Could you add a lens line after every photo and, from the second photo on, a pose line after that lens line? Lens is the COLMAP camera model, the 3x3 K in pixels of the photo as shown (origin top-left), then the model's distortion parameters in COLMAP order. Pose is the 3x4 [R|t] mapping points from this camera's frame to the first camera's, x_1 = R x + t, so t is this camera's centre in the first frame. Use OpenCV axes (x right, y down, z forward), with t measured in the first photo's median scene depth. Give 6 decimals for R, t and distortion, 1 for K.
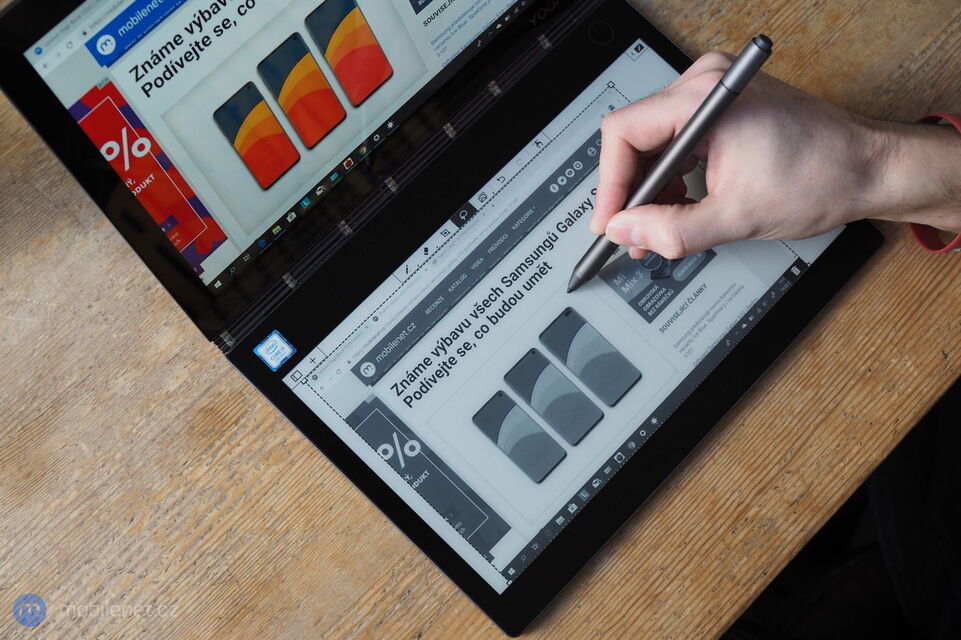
lens RADIAL K [[1388.2, 0, 474.0], [0, 1388.2, 338.2], [0, 0, 1]] dist [-0.088596, 0.000000]
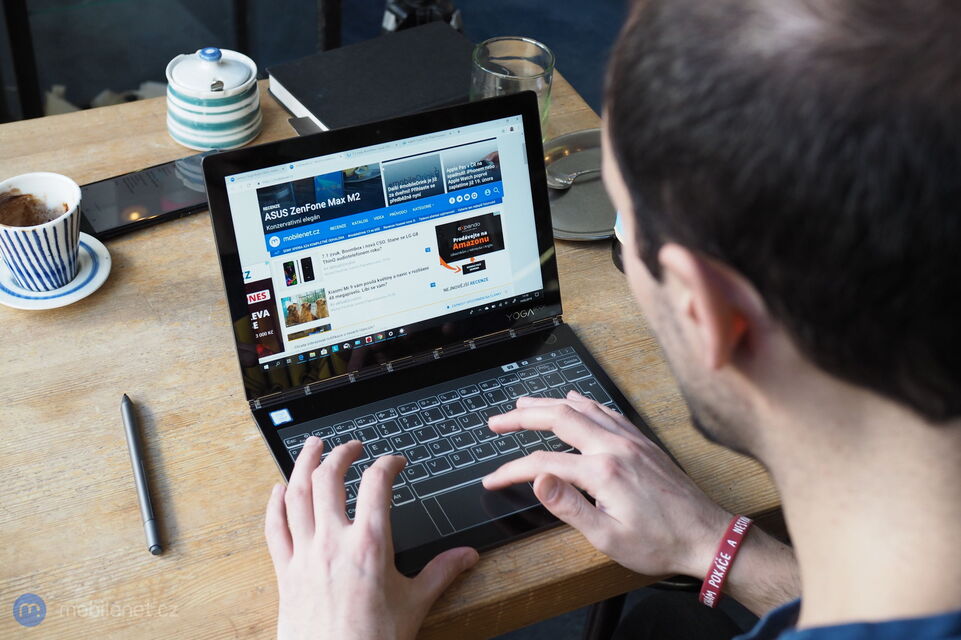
lens RADIAL K [[1388.2, 0, 489.1], [0, 1388.2, 317.1], [0, 0, 1]] dist [-0.088596, 0.000000]
pose [[0.939206, 0.218276, -0.265042, 0.549295], [-0.334322, 0.757249, -0.561073, 0.742110], [0.078234, 0.615572, 0.784188, -0.301558]]
